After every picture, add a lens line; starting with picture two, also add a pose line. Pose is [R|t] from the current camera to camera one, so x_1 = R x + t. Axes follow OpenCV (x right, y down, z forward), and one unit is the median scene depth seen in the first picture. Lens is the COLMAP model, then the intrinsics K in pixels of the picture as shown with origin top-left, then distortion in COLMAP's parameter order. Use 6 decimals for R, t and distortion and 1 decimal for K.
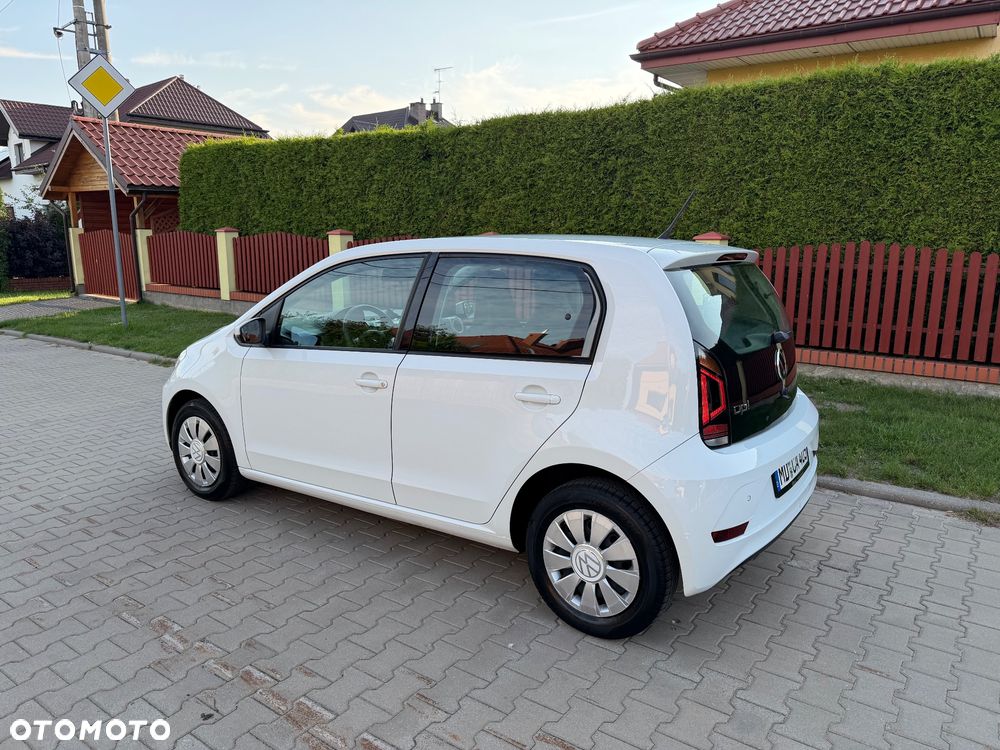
lens RADIAL K [[706.1, 0, 505.7], [0, 706.1, 370.5], [0, 0, 1]] dist [0.025401, -0.036228]
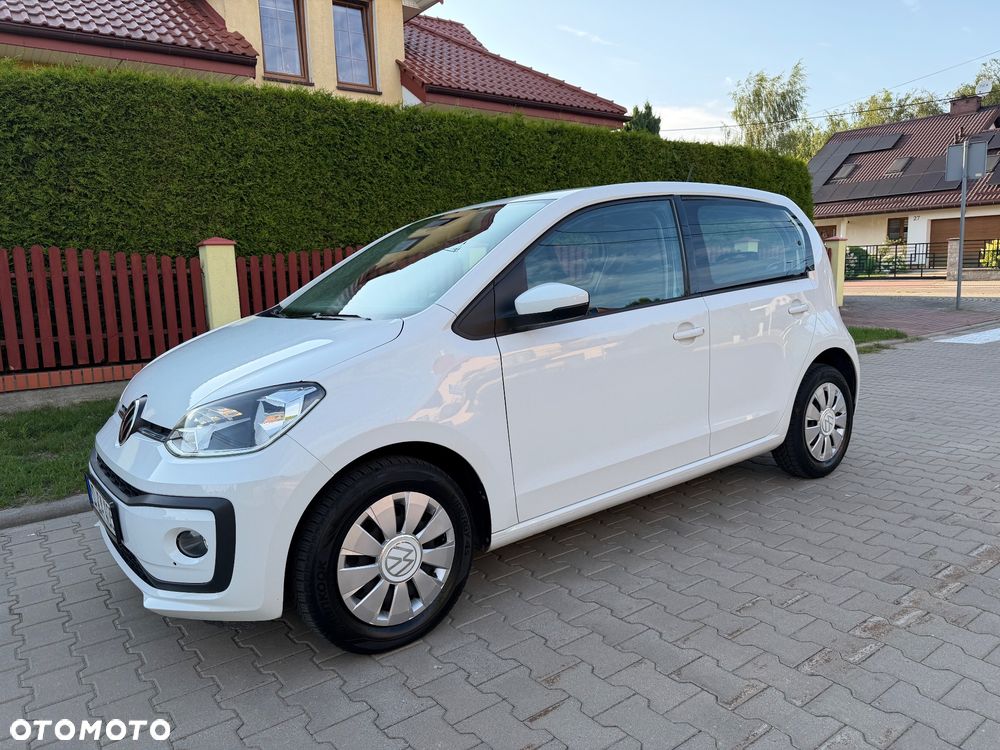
lens RADIAL K [[706.1, 0, 499.9], [0, 706.1, 372.8], [0, 0, 1]] dist [0.025401, -0.036228]
pose [[0.304892, -0.152954, 0.940024, -0.994684], [0.216138, 0.972379, 0.088115, -0.058193], [-0.927537, 0.176309, 0.329530, 0.817631]]
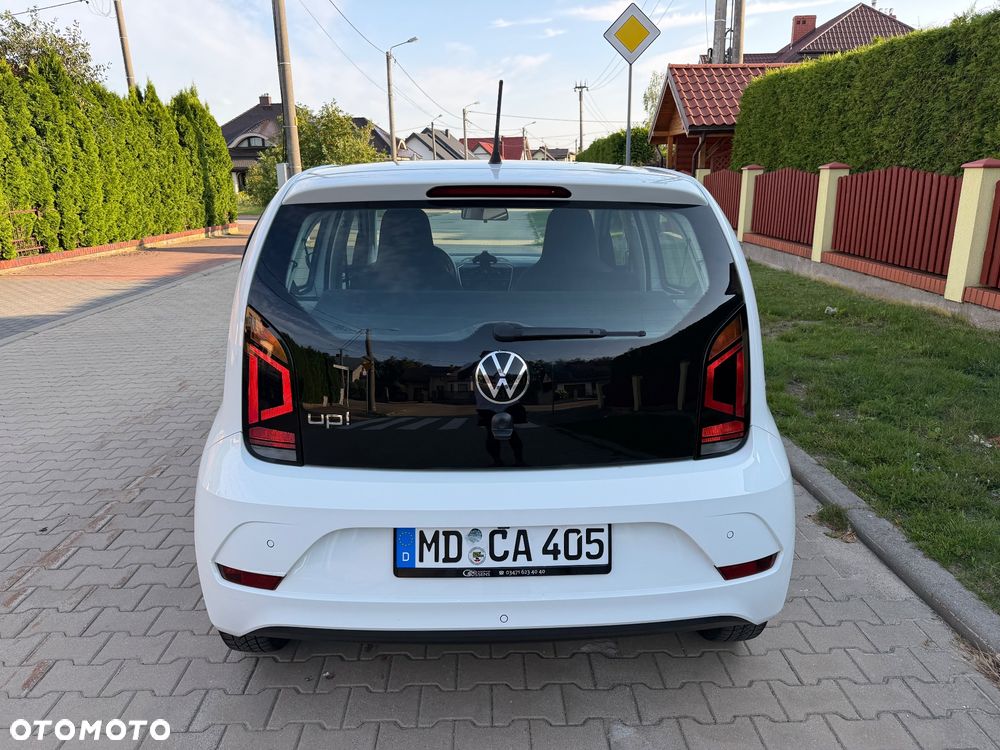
lens RADIAL K [[706.1, 0, 505.6], [0, 706.1, 369.5], [0, 0, 1]] dist [0.025401, -0.036228]
pose [[0.606350, 0.196253, -0.770600, 0.684713], [-0.134799, 0.980410, 0.143619, -0.081055], [0.783689, 0.016792, 0.620926, 0.520338]]
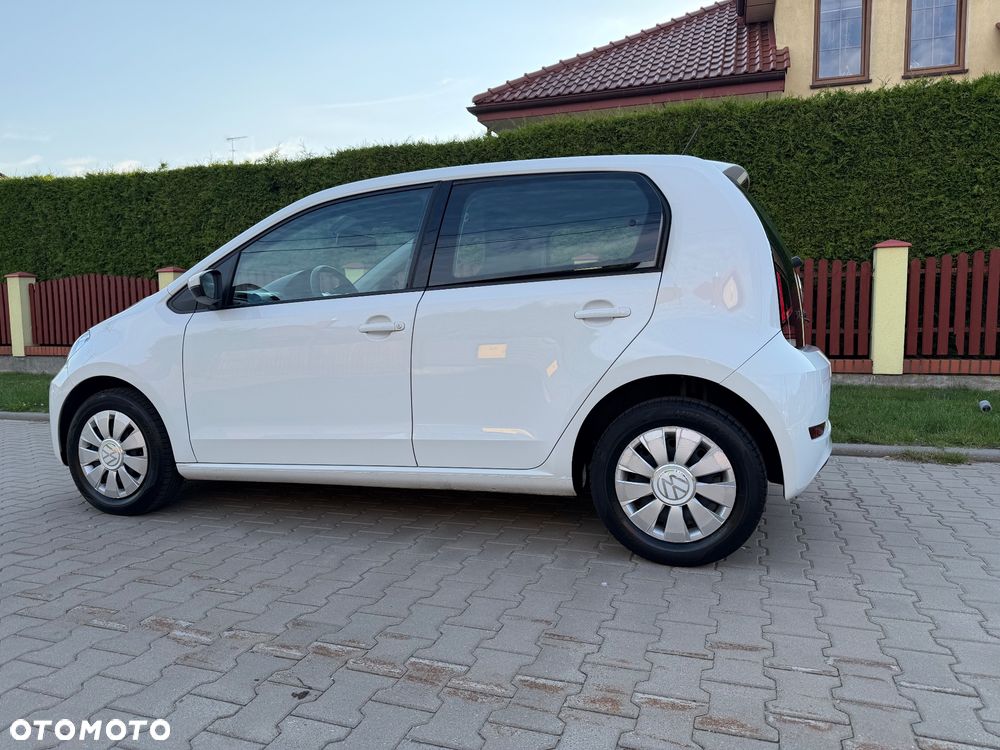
lens RADIAL K [[706.1, 0, 506.0], [0, 706.1, 376.6], [0, 0, 1]] dist [0.025401, -0.036228]
pose [[0.960189, -0.044175, 0.275837, -0.249985], [0.071113, 0.993541, -0.088429, 0.145211], [-0.270149, 0.104524, 0.957128, 0.116862]]
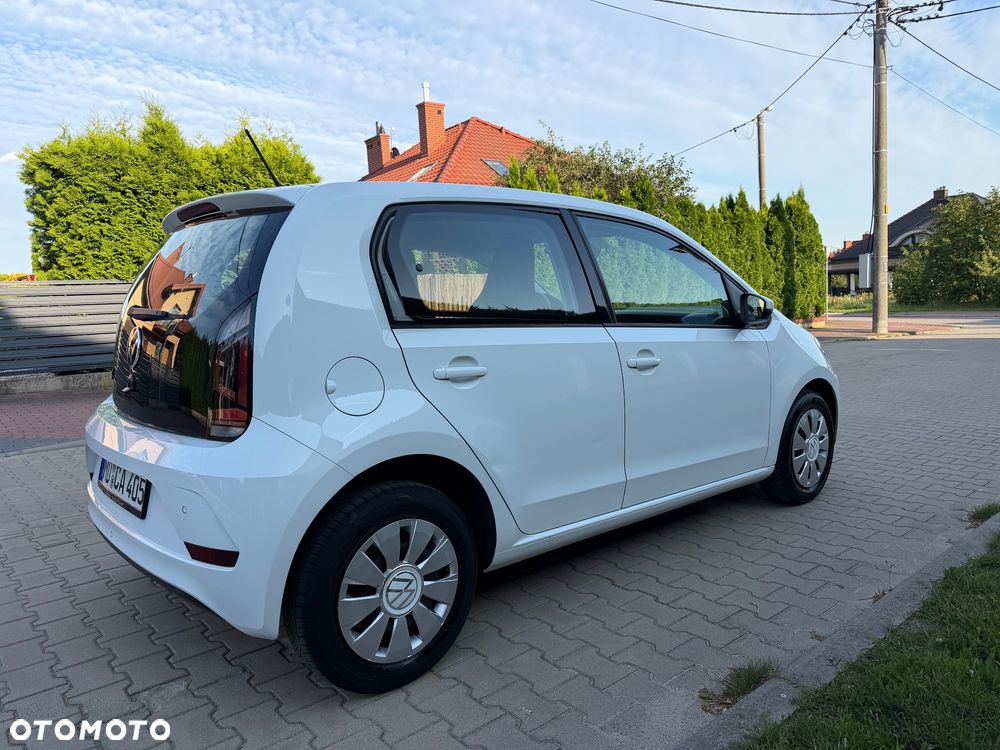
lens RADIAL K [[706.1, 0, 497.2], [0, 706.1, 379.8], [0, 0, 1]] dist [0.025401, -0.036228]
pose [[-0.242441, 0.110448, -0.963859, 0.846888], [-0.137067, 0.979634, 0.146733, -0.115116], [0.960435, 0.167688, -0.222365, 1.266267]]
